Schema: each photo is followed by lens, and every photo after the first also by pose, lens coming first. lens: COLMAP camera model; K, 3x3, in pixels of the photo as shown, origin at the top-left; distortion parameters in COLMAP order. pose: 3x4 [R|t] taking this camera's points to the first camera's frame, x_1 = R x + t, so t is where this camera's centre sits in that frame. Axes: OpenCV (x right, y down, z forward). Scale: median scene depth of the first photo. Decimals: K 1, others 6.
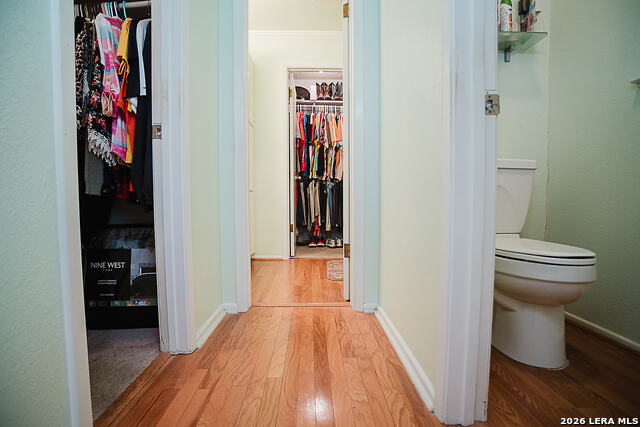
lens RADIAL K [[327.3, 0, 320.0], [0, 327.3, 213.5], [0, 0, 1]] dist [-0.043493, -0.000081]
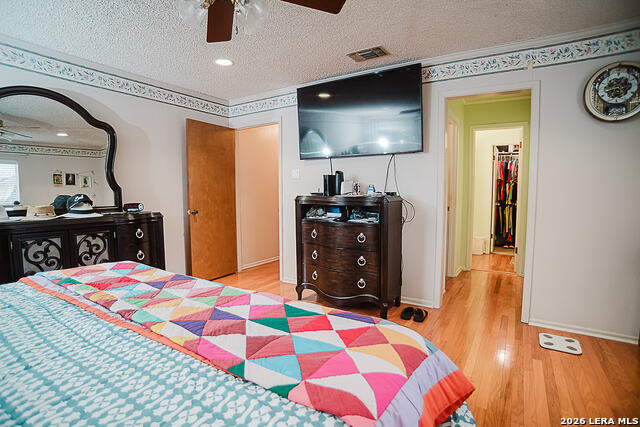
lens RADIAL K [[327.3, 0, 320.0], [0, 327.3, 213.5], [0, 0, 1]] dist [-0.043493, -0.000081]
pose [[0.835021, 0.041627, -0.548641, 0.074179], [-0.029506, 0.999087, 0.030895, -0.084174], [0.549427, -0.009610, 0.835487, -0.780215]]
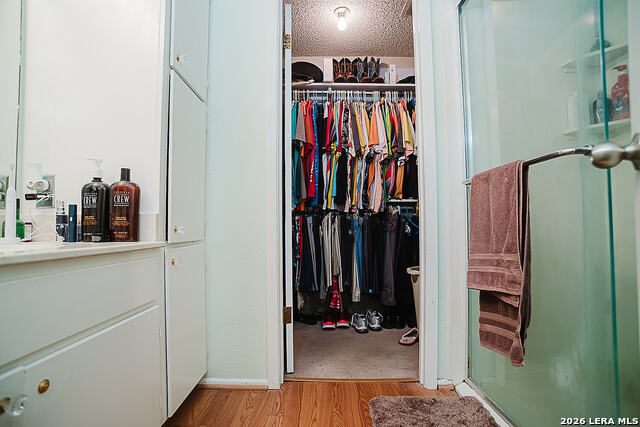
lens RADIAL K [[327.3, 0, 320.0], [0, 327.3, 213.5], [0, 0, 1]] dist [-0.043493, -0.000081]
pose [[0.999581, -0.005429, -0.028439, -0.020883], [0.002971, 0.996312, -0.085755, -0.050618], [0.028800, 0.085635, 0.995910, 0.425216]]
